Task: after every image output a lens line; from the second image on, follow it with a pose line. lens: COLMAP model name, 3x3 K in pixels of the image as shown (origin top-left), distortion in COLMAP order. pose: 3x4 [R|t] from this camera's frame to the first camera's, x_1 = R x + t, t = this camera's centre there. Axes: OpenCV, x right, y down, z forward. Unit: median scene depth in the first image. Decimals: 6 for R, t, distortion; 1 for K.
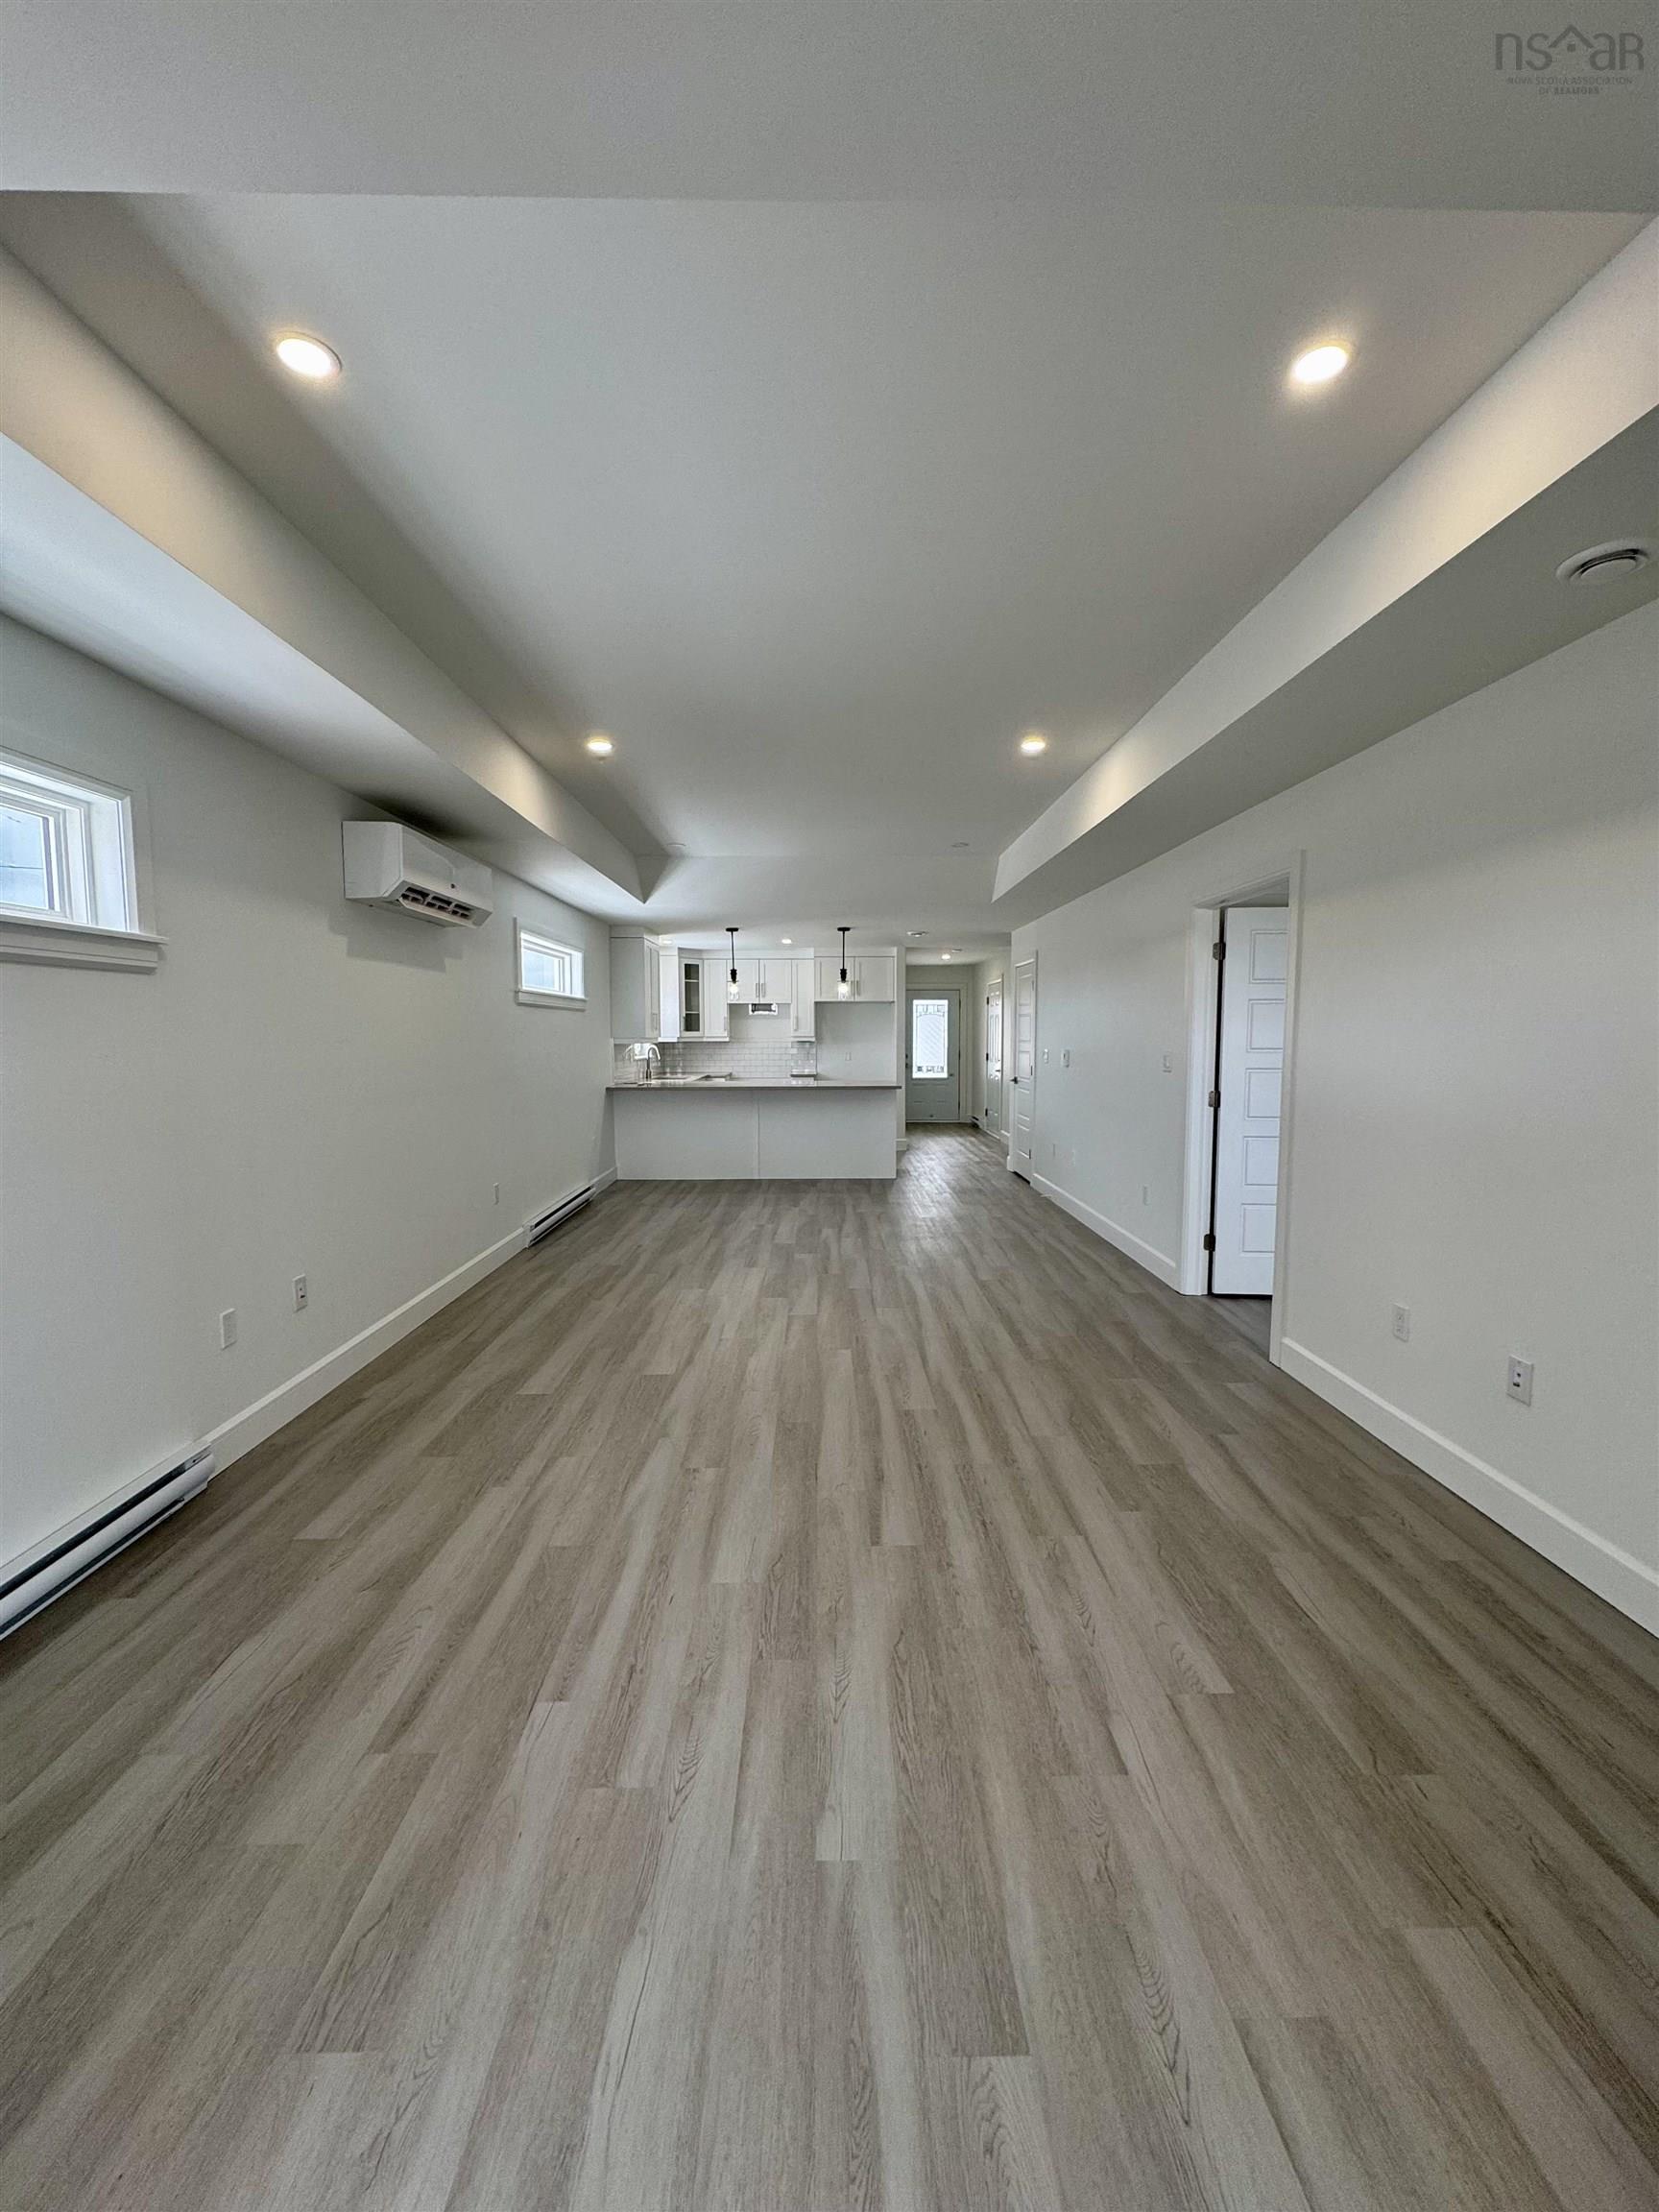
lens RADIAL K [[879.8, 0, 829.5], [0, 879.8, 1106.0], [0, 0, 1]] dist [-0.002619, 0.001444]
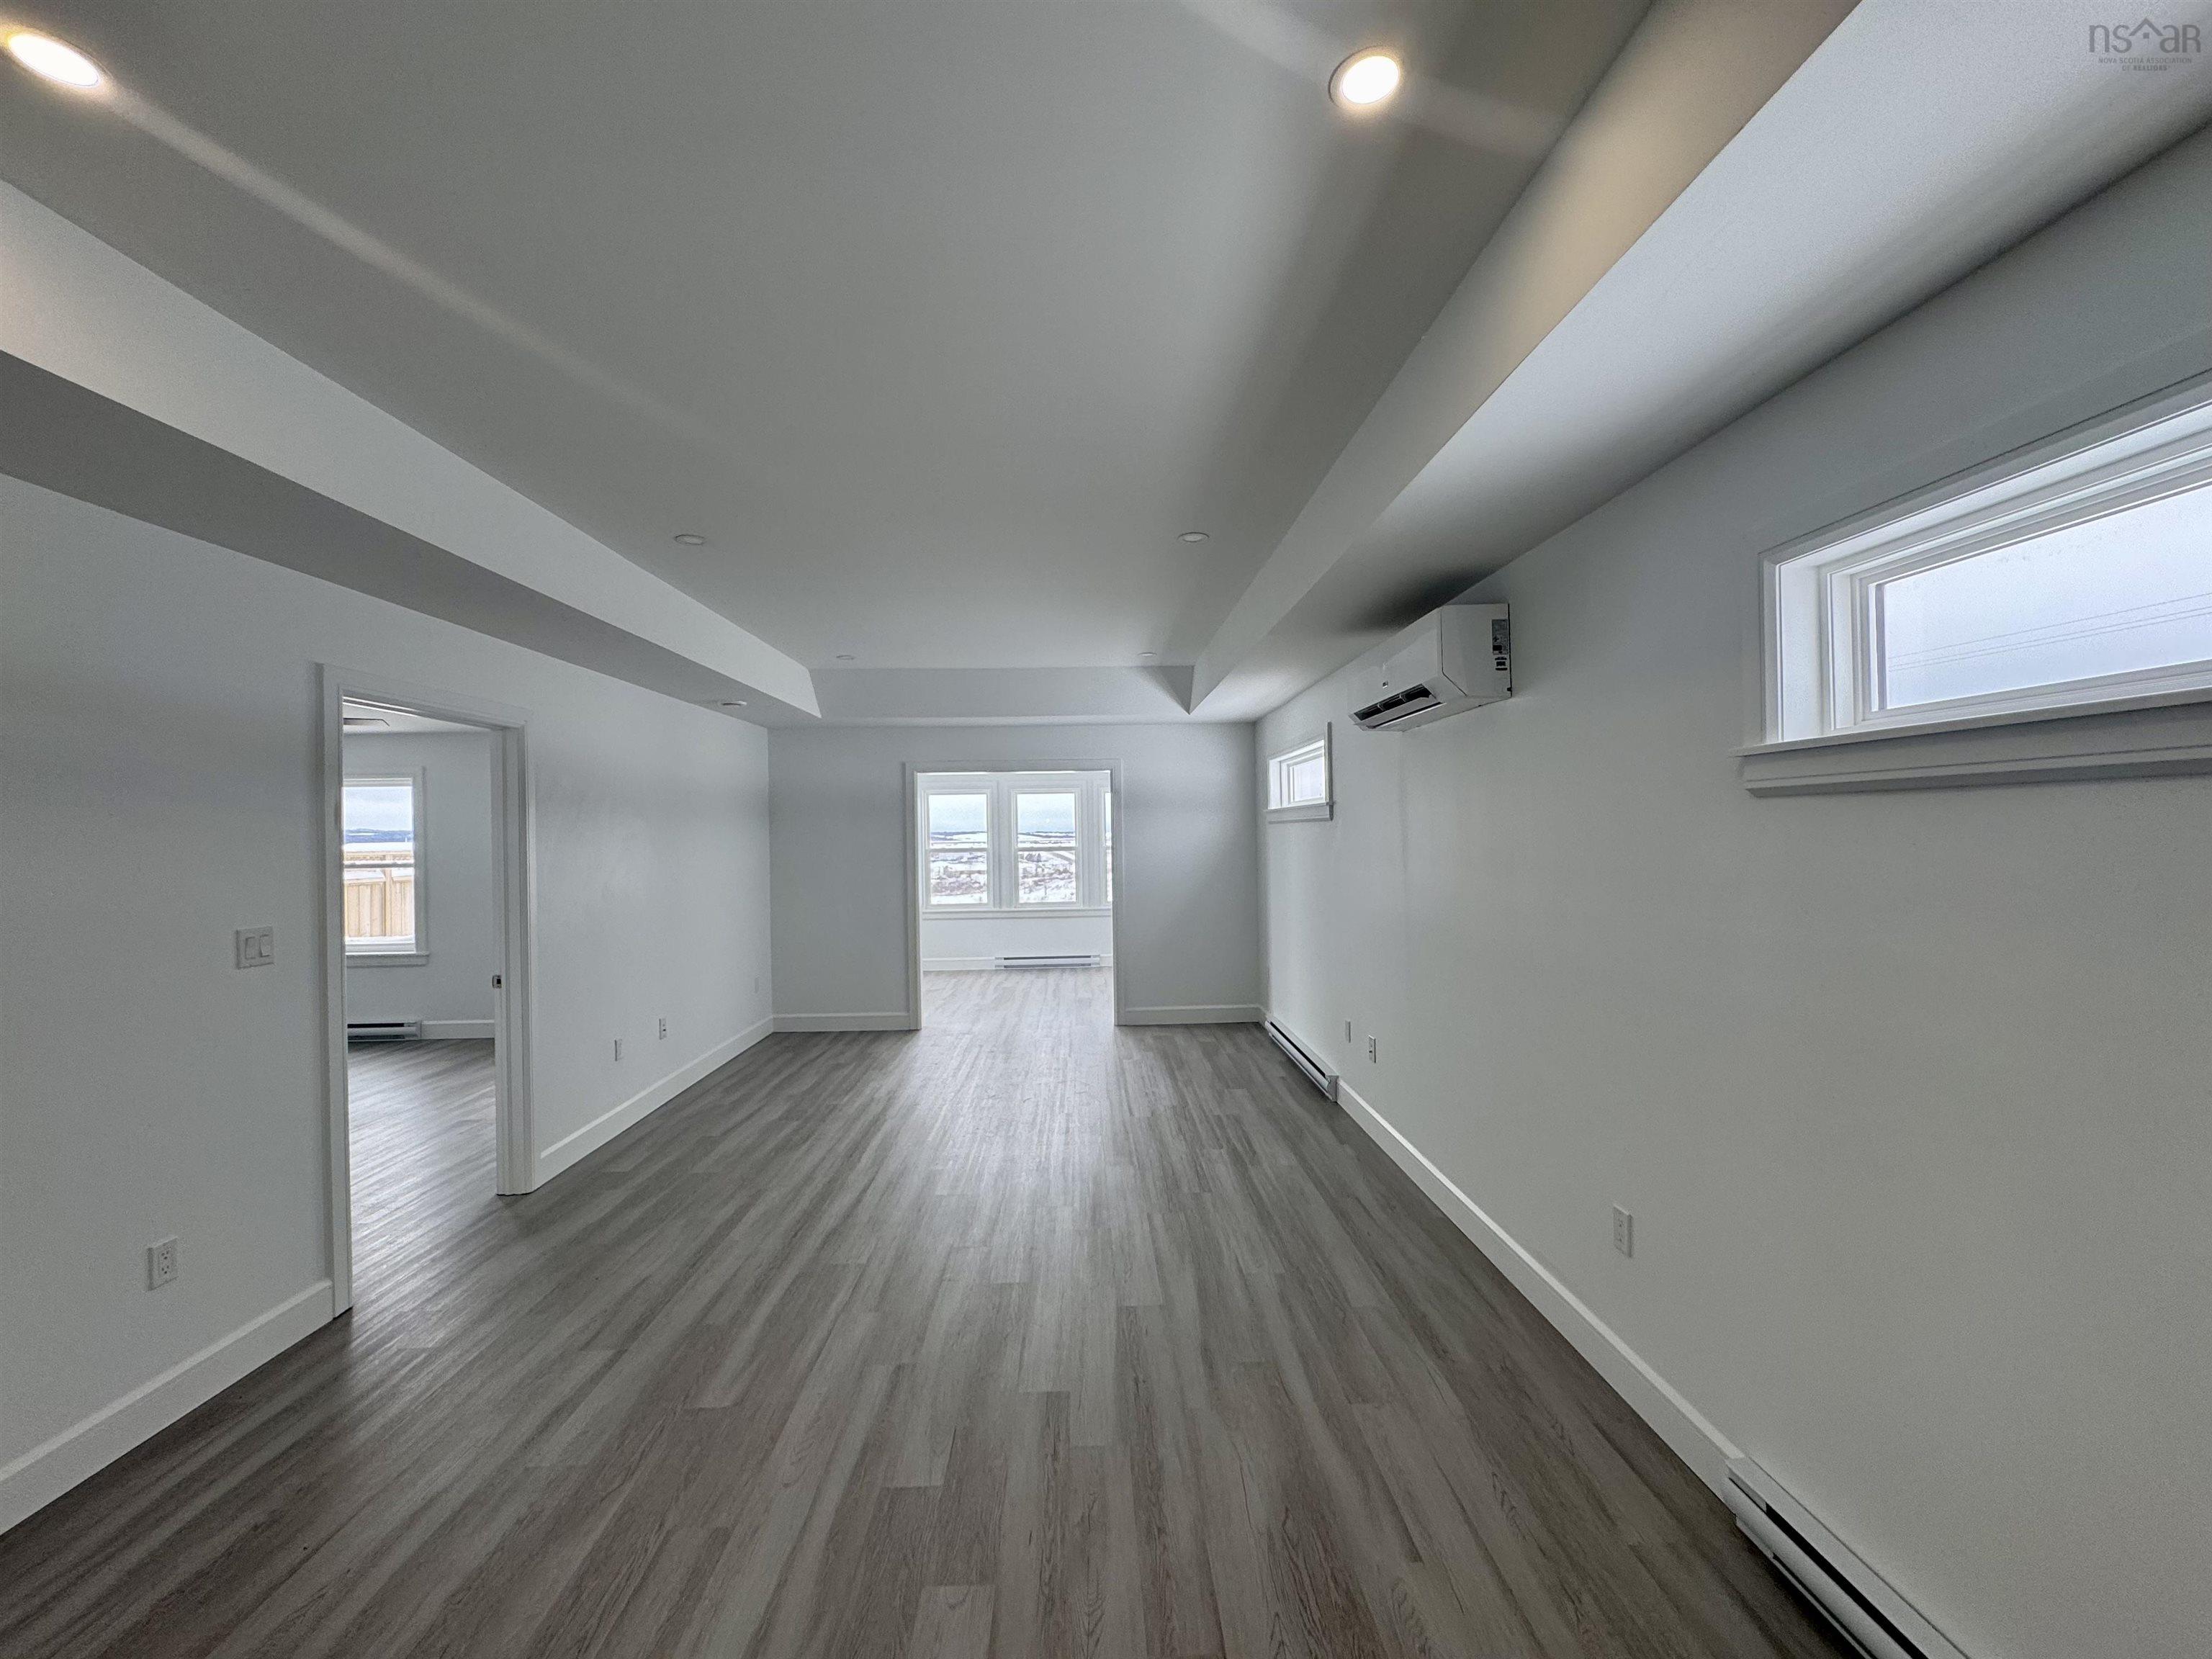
lens RADIAL K [[878.5, 0, 1106.0], [0, 878.5, 829.5], [0, 0, 1]] dist [0.000308, 0.003438]
pose [[-0.999613, 0.020002, -0.019342, -0.082808], [0.018422, 0.996731, 0.078667, -0.104840], [0.020852, 0.078280, -0.996713, 1.044716]]
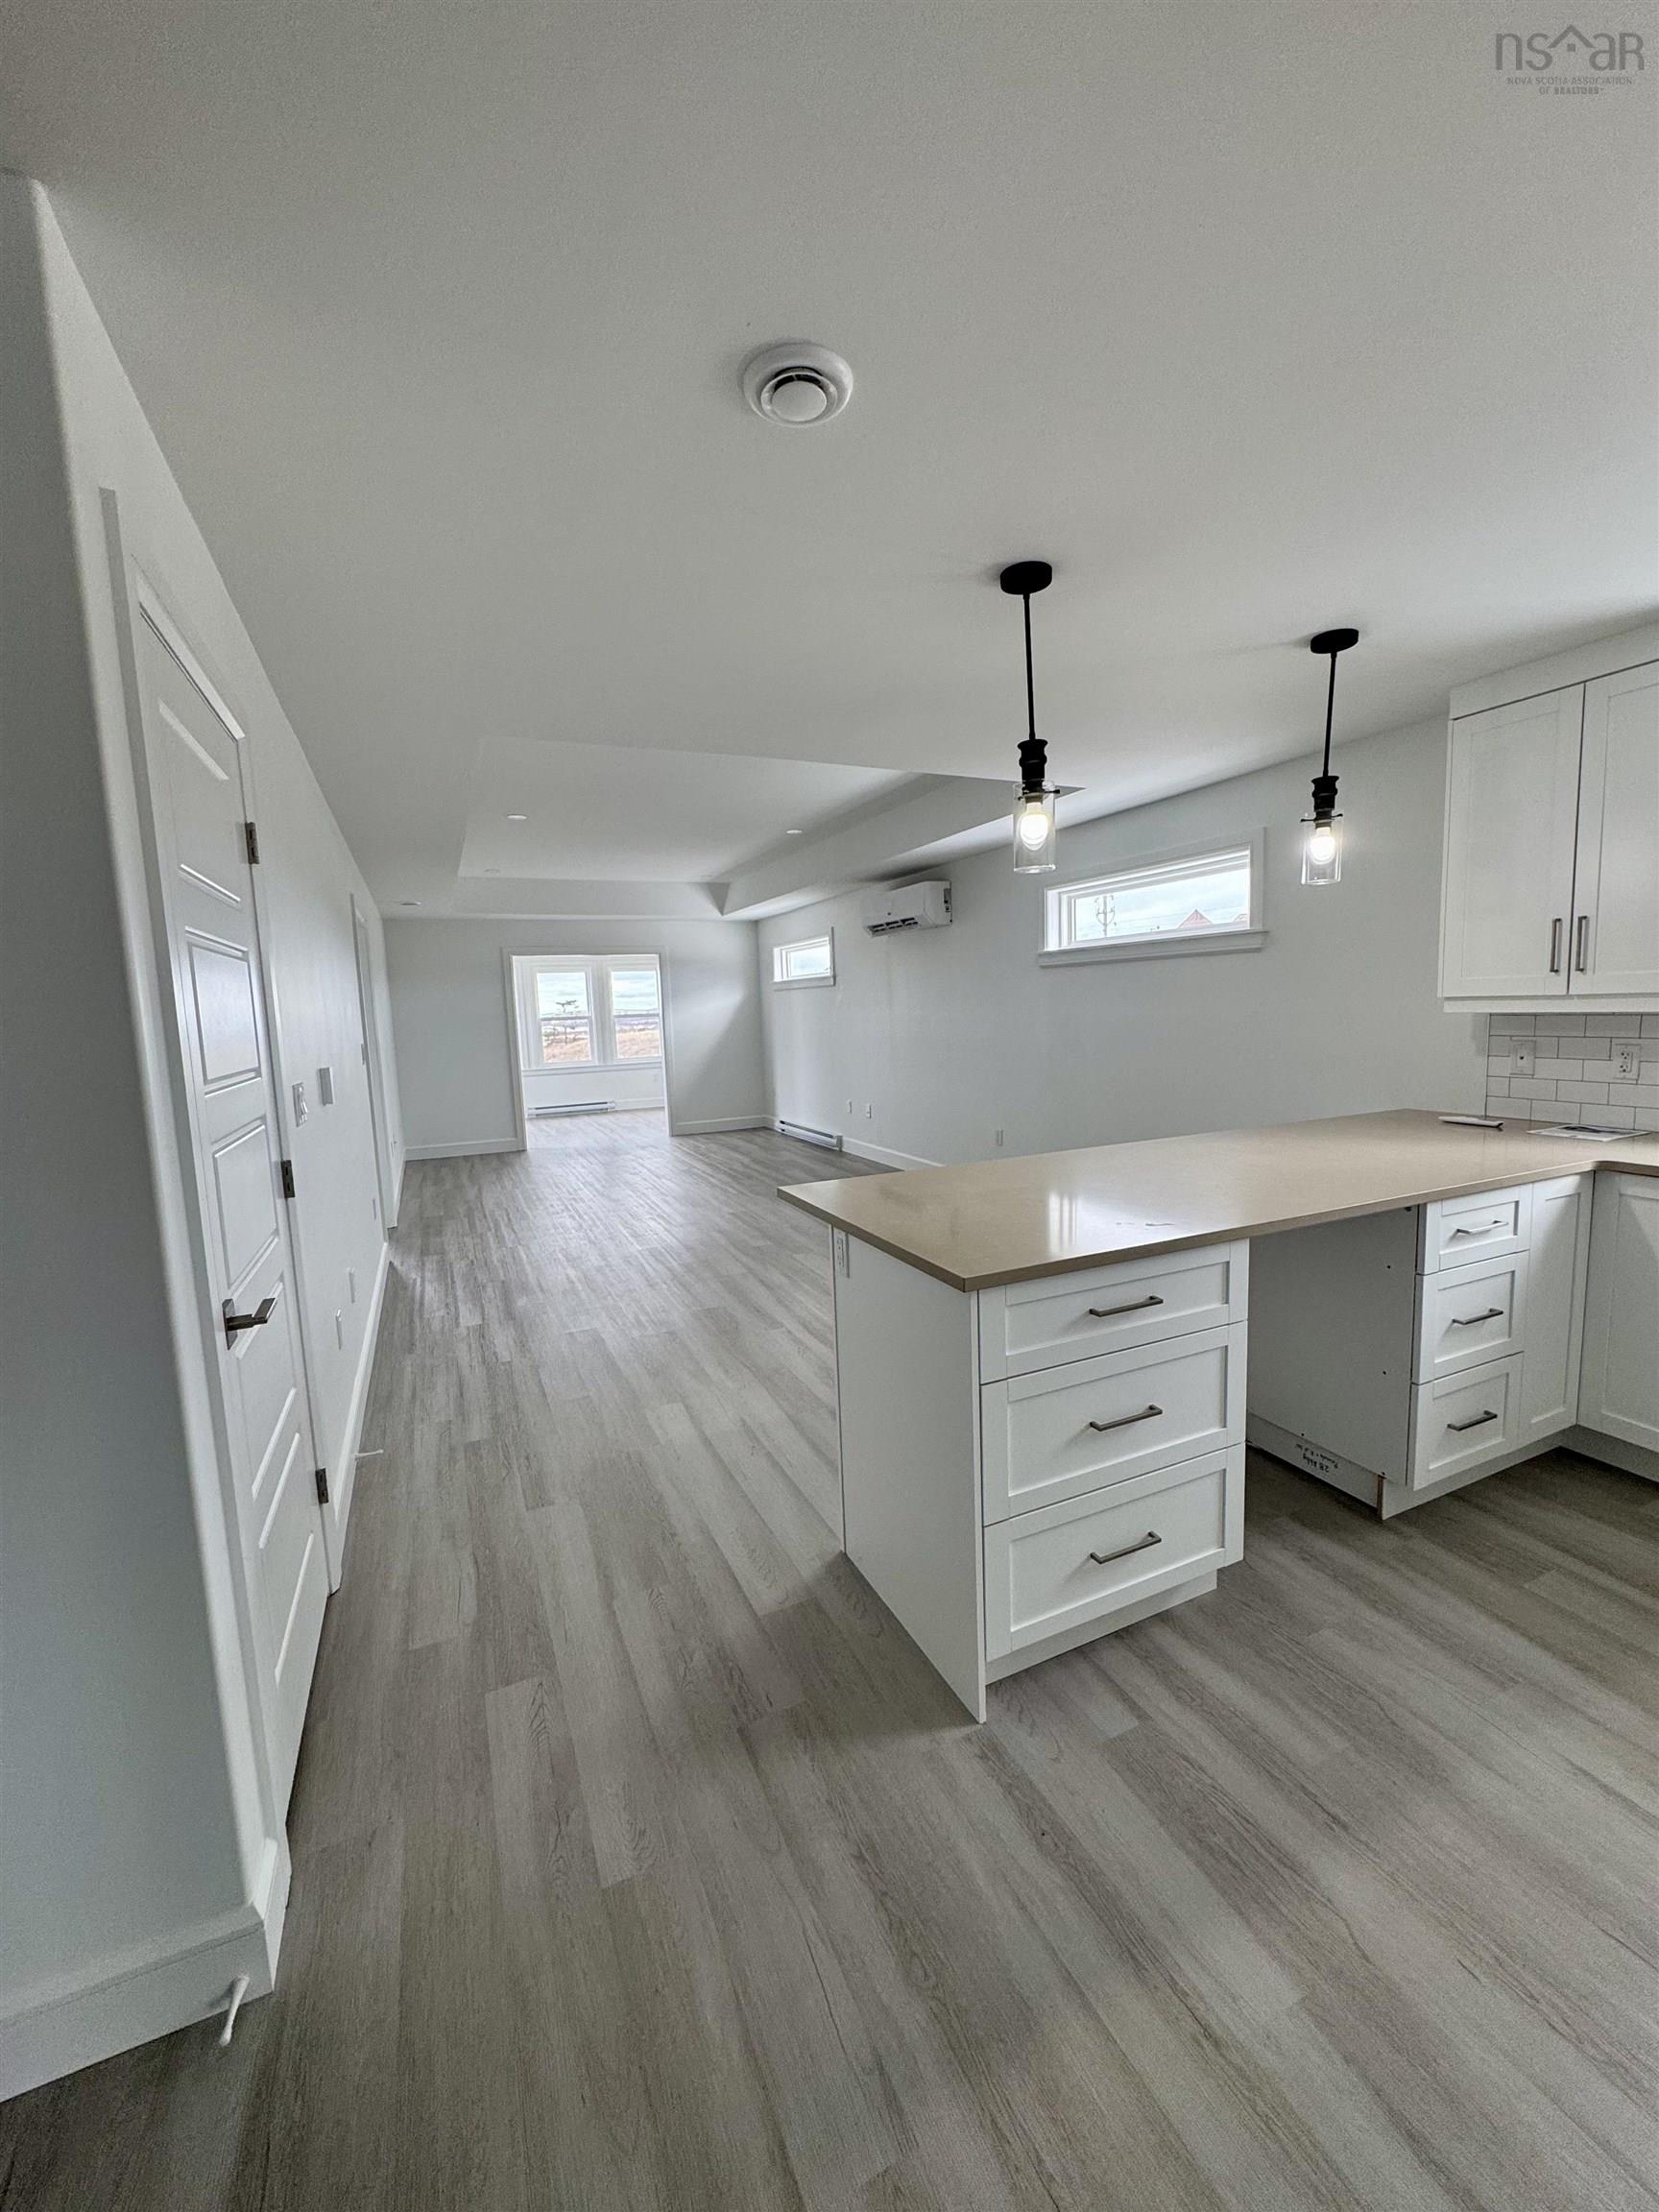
lens RADIAL K [[879.8, 0, 829.5], [0, 879.8, 1106.0], [0, 0, 1]] dist [-0.002619, 0.001444]
pose [[-0.914274, 0.084559, -0.396173, 0.205558], [0.007764, 0.981450, 0.191562, -0.121538], [0.405022, 0.172065, -0.897971, 1.426623]]
